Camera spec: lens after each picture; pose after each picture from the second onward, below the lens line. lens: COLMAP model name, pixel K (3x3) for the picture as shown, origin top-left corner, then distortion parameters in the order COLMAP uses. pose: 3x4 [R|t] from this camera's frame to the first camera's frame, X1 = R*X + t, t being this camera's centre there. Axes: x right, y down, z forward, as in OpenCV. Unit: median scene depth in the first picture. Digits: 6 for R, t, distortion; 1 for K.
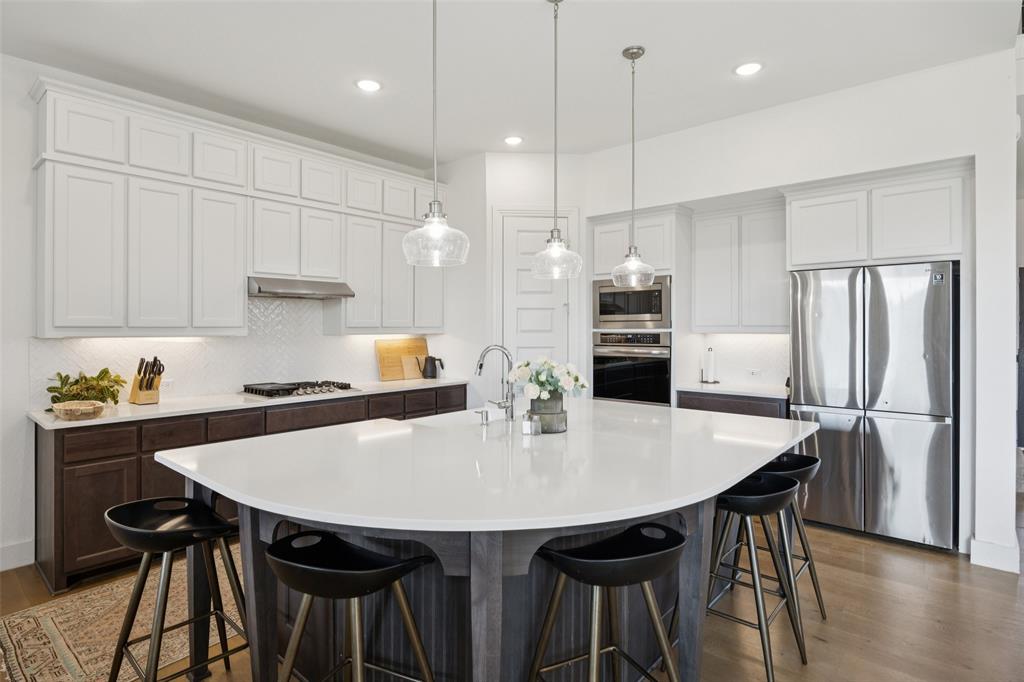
lens RADIAL K [[540.8, 0, 510.0], [0, 540.8, 336.7], [0, 0, 1]] dist [0.002988, -0.000283]
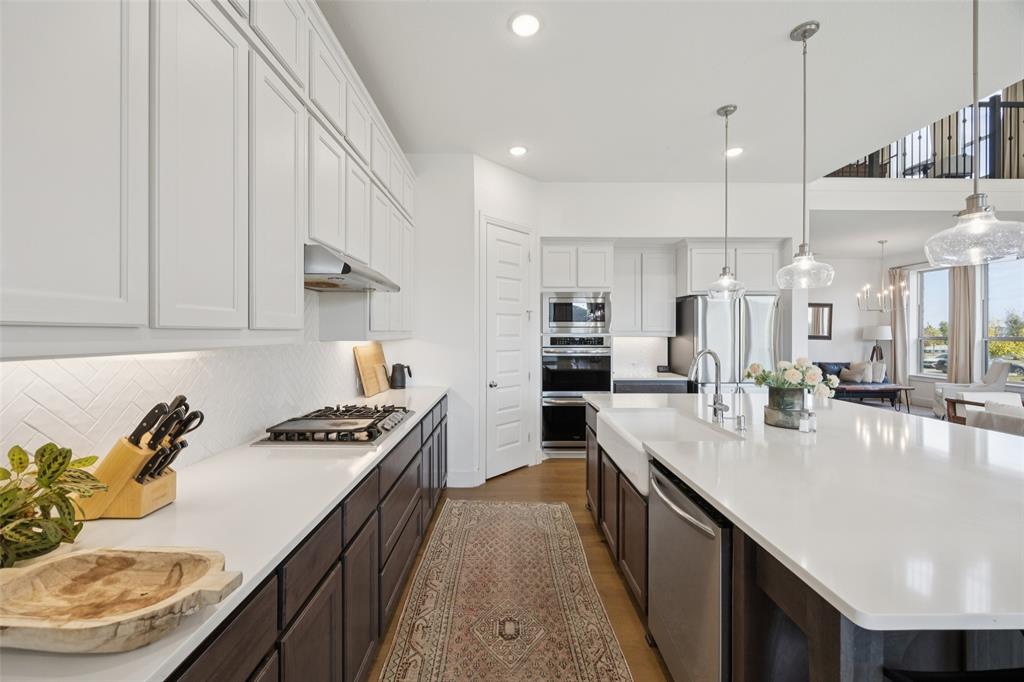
lens RADIAL K [[396.8, 0, 505.5], [0, 396.8, 334.9], [0, 0, 1]] dist [-0.000694, 0.000016]
pose [[0.750973, -0.001417, 0.660331, -0.512684], [0.007867, 0.999946, -0.006801, -0.006193], [-0.660286, 0.010302, 0.750944, 0.450216]]
